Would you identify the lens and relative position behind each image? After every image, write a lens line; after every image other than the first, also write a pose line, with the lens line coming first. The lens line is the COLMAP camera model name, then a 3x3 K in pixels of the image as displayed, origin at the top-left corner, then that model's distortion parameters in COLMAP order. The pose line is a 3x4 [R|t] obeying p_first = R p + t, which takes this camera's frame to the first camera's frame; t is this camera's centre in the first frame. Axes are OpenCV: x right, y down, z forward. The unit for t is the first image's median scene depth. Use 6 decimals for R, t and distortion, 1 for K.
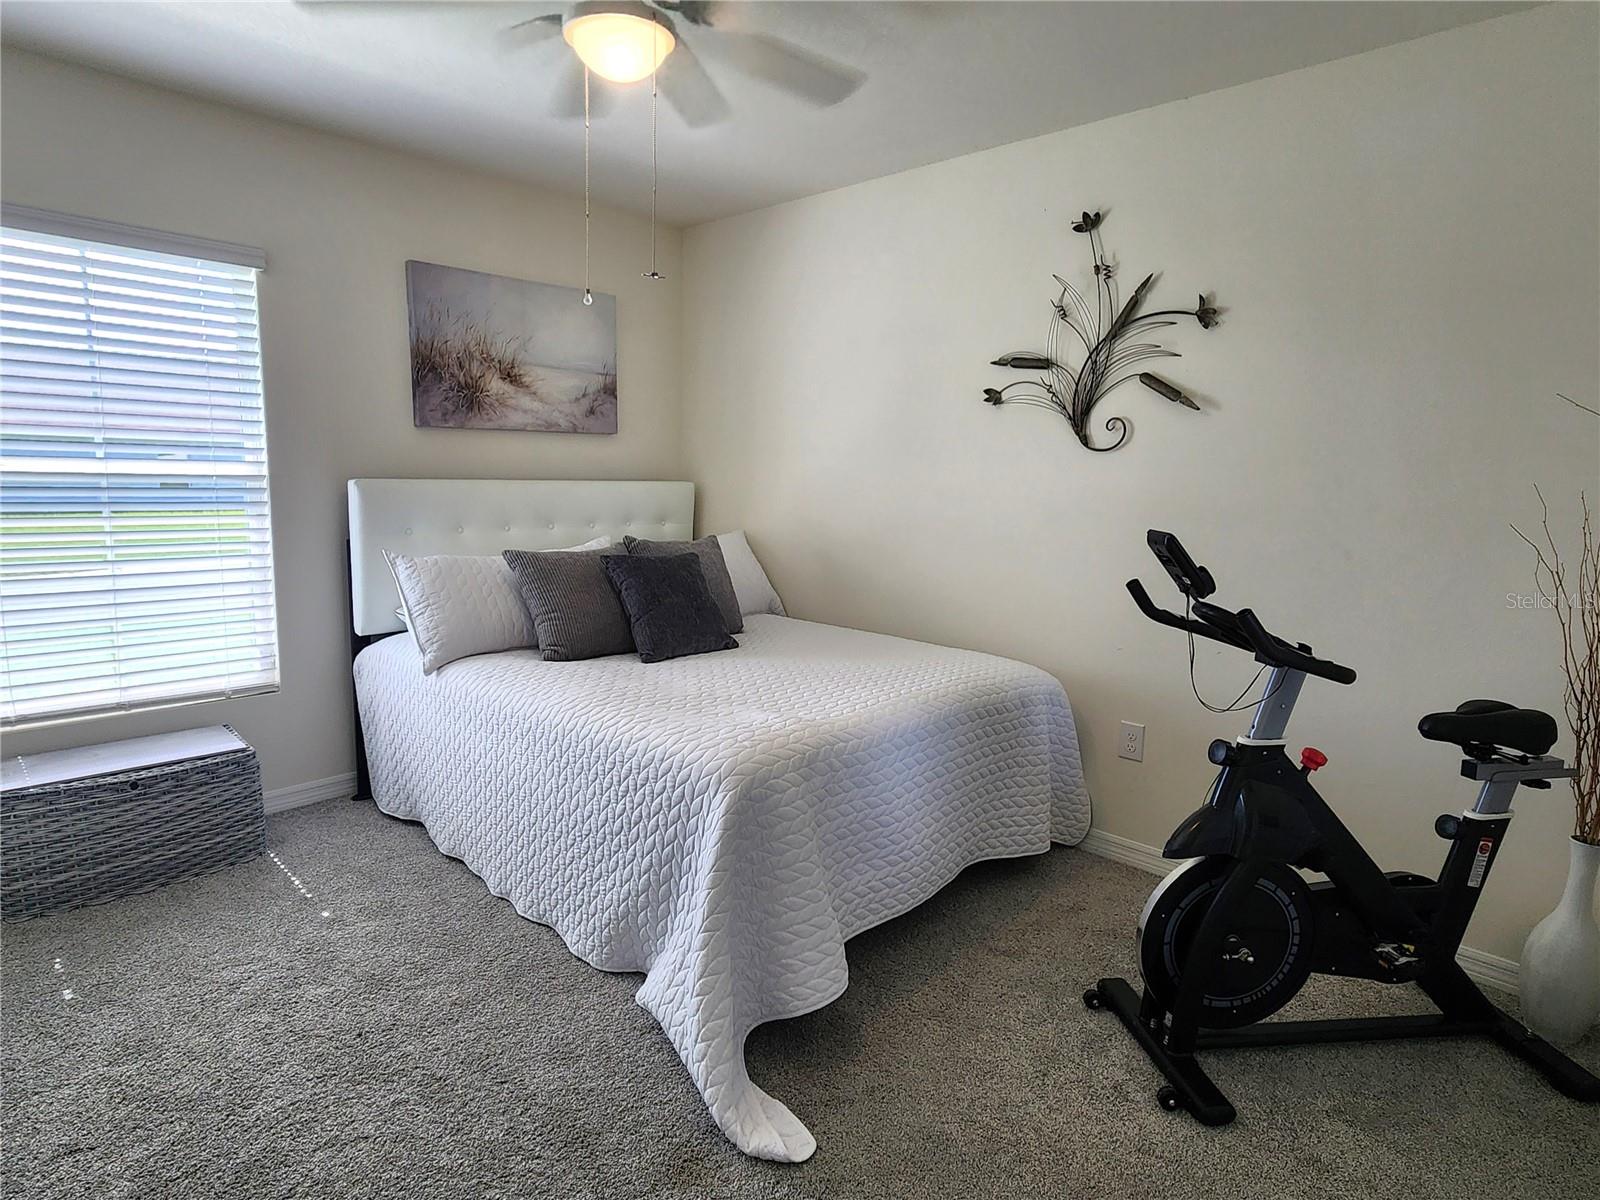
lens RADIAL K [[849.3, 0, 797.2], [0, 849.3, 599.3], [0, 0, 1]] dist [0.006296, 0.001264]
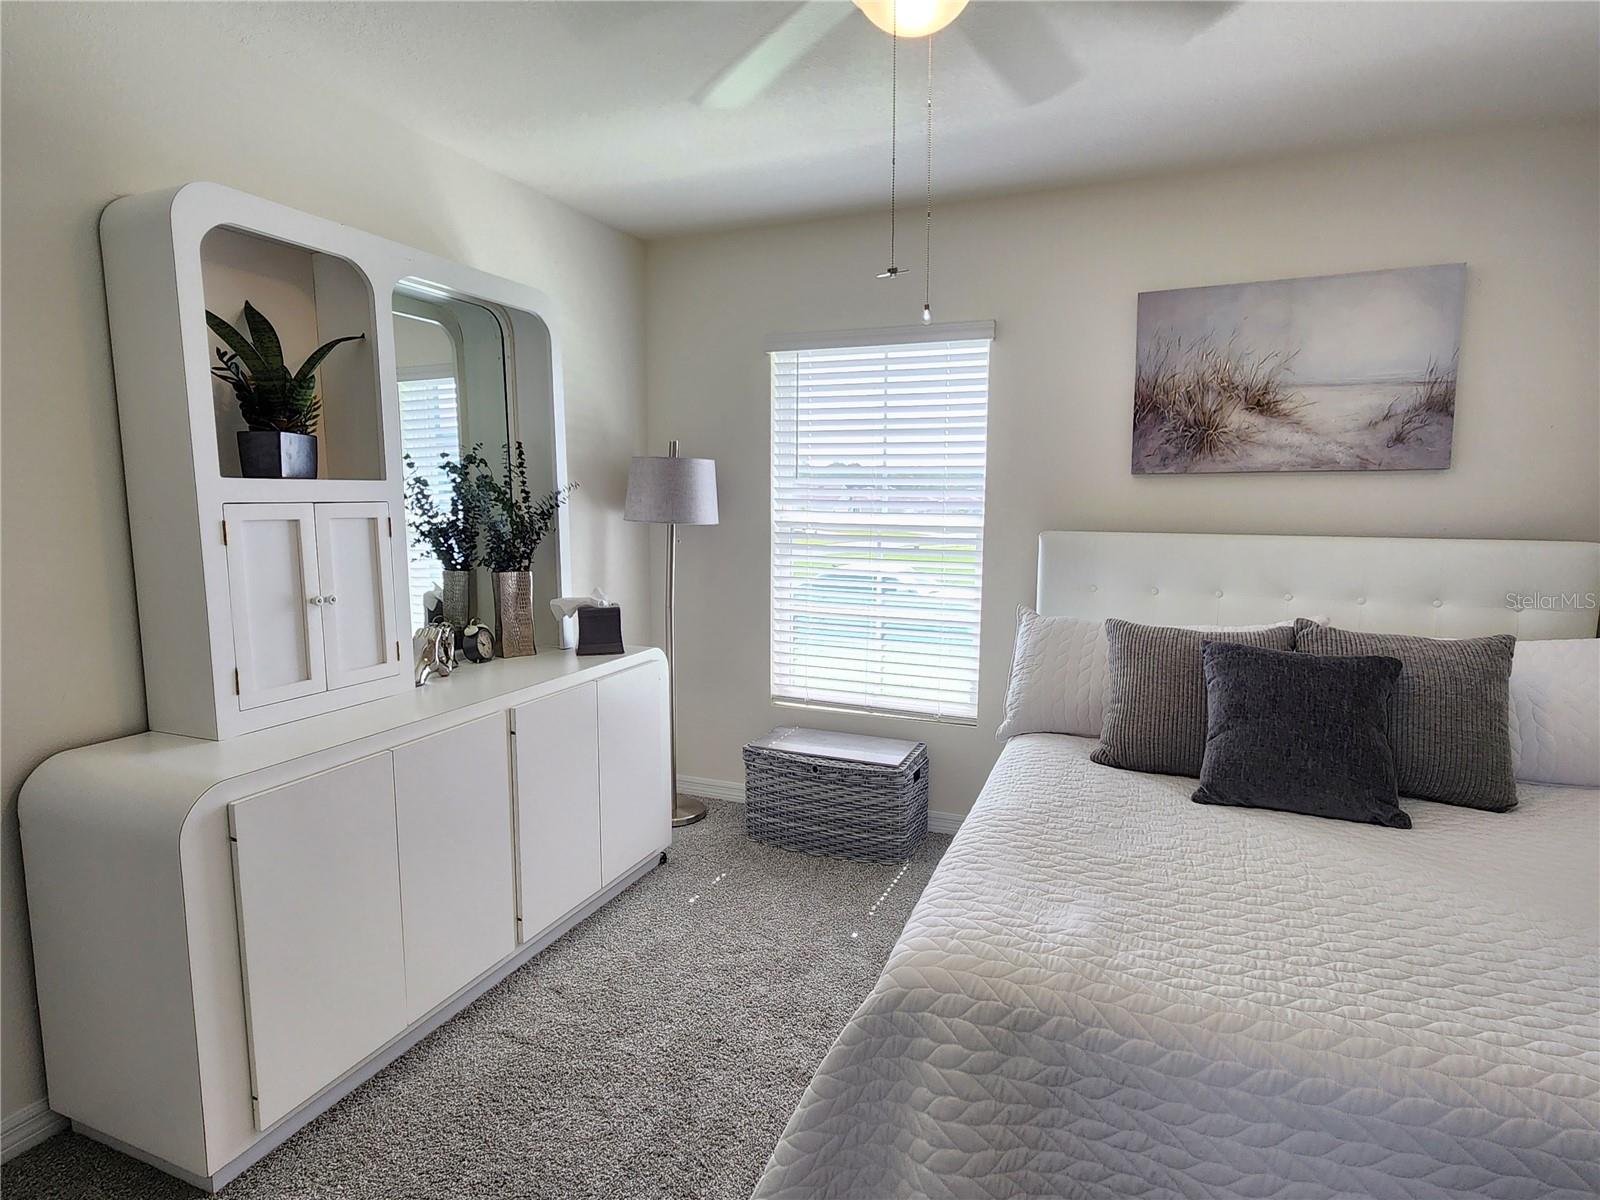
lens RADIAL K [[849.3, 0, 808.3], [0, 849.3, 604.9], [0, 0, 1]] dist [0.006296, 0.001264]
pose [[0.383613, 0.091342, -0.918966, 0.267007], [-0.140298, 0.989310, 0.039768, -0.053918], [0.912775, 0.113673, 0.392327, 0.349361]]
